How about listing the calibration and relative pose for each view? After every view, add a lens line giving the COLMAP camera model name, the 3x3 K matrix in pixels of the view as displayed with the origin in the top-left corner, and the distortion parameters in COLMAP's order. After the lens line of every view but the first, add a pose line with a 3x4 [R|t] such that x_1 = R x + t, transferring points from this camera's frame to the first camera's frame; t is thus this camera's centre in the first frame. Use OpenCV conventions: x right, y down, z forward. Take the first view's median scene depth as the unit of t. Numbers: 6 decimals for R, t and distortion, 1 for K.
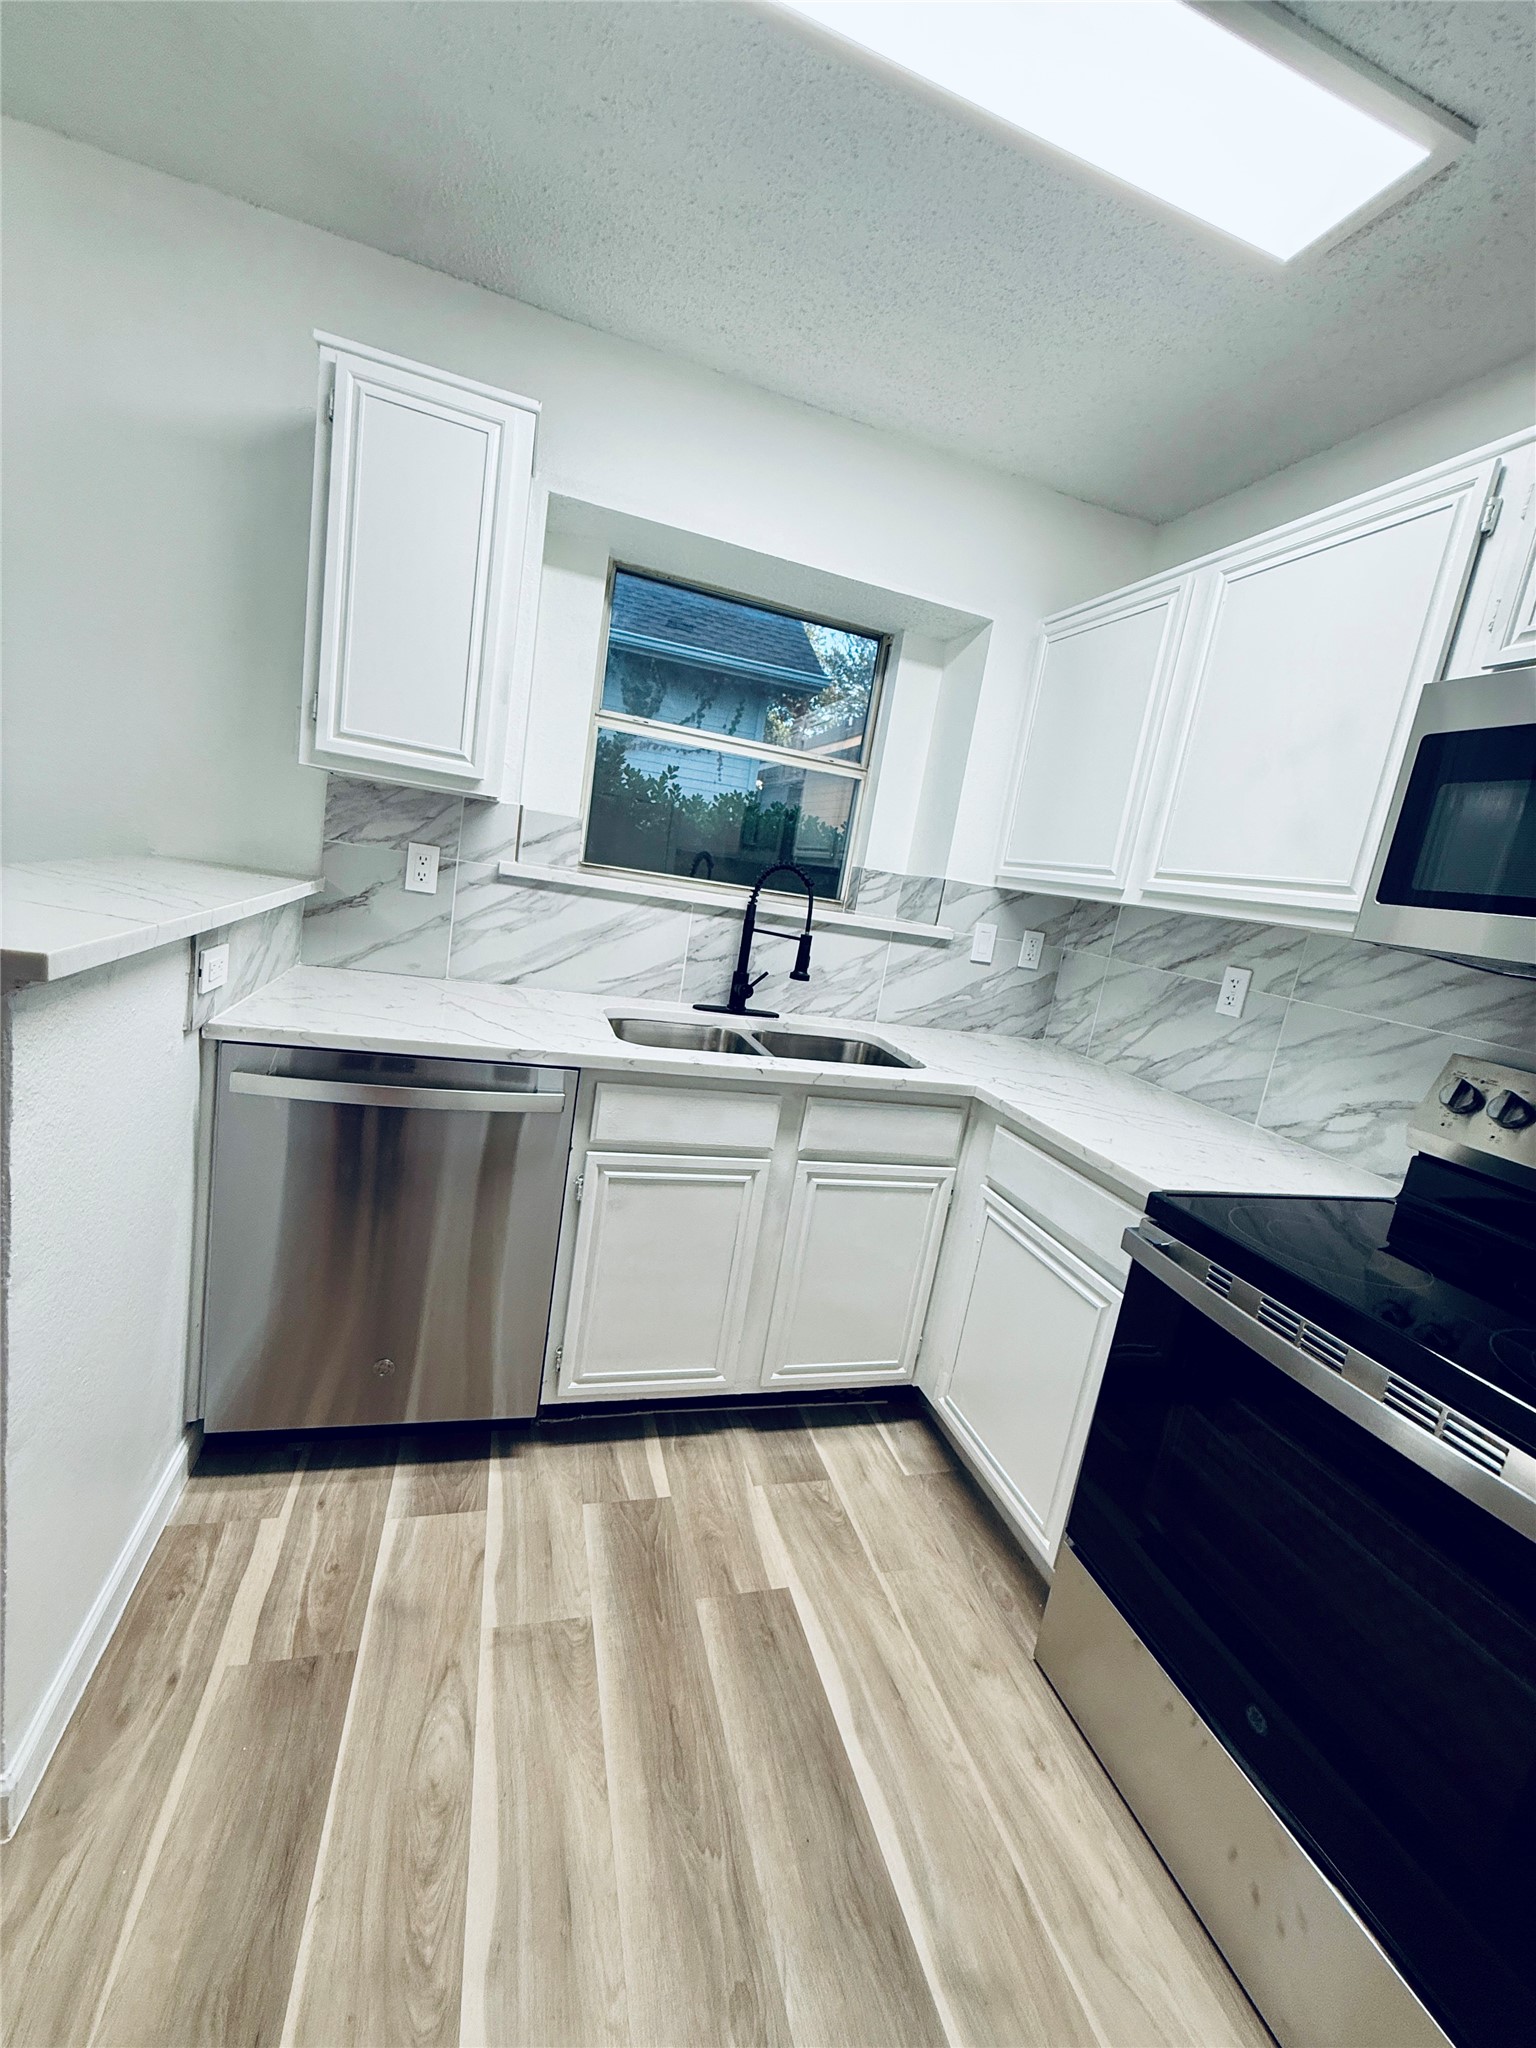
lens RADIAL K [[817.4, 0, 769.0], [0, 817.4, 1016.6], [0, 0, 1]] dist [-0.001261, 0.000264]
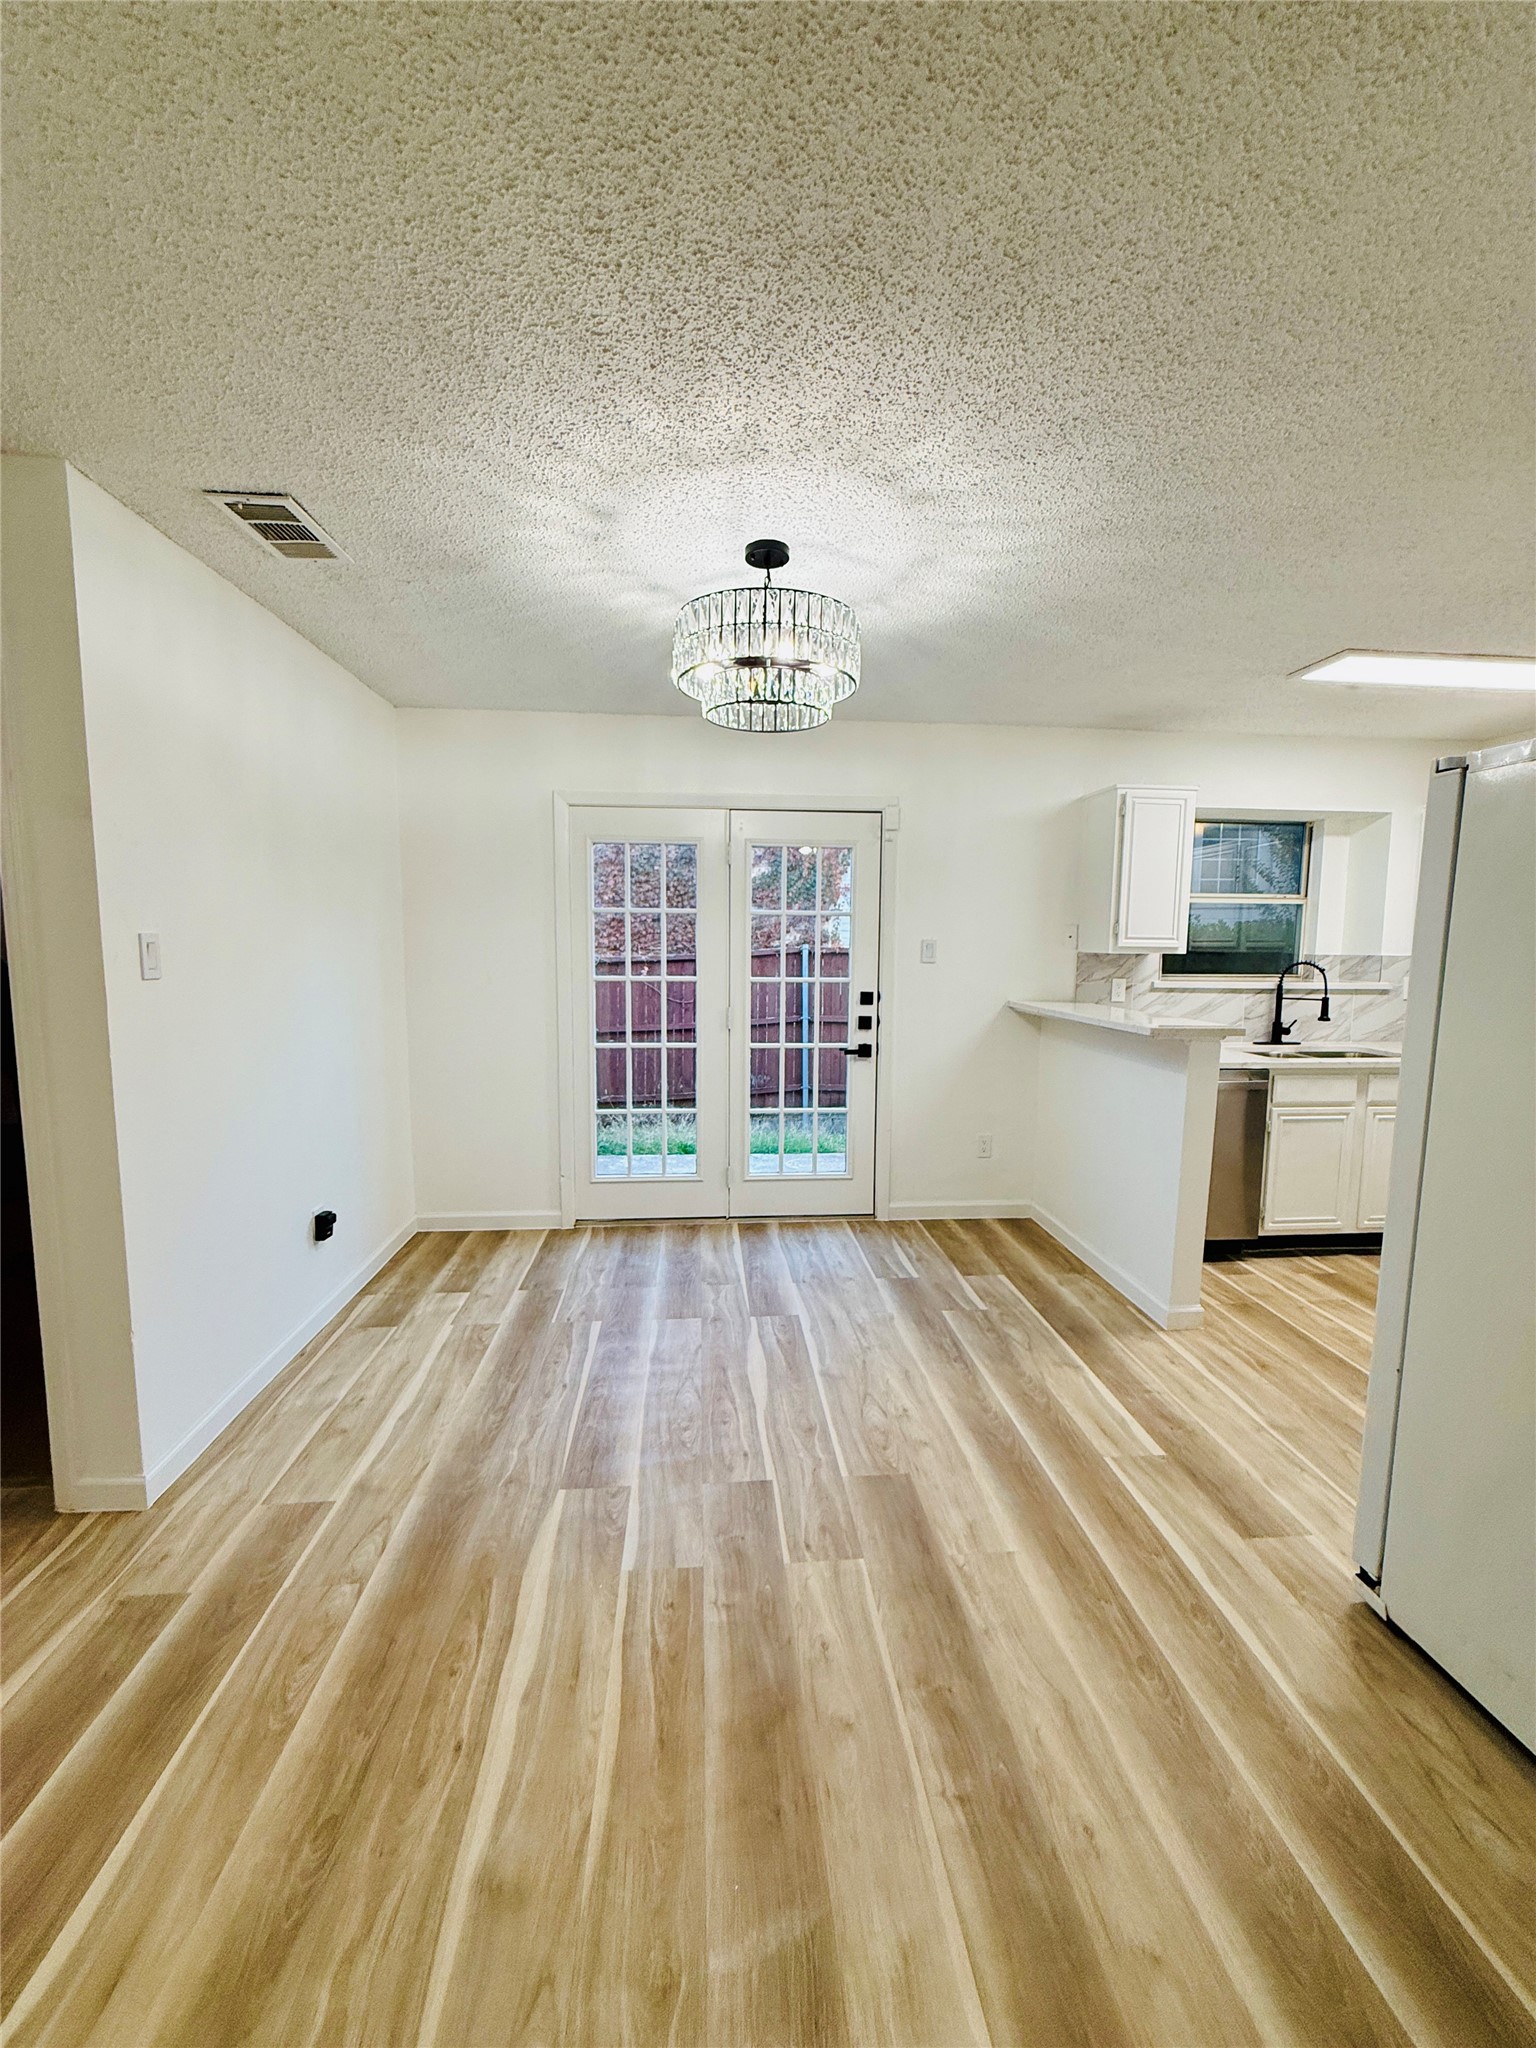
lens RADIAL K [[817.4, 0, 702.1], [0, 817.4, 1021.8], [0, 0, 1]] dist [-0.001261, 0.000264]
pose [[0.963935, -0.124187, -0.235387, -0.899152], [0.101123, 0.989028, -0.107692, 0.015084], [0.246179, 0.080005, 0.965917, -1.174427]]
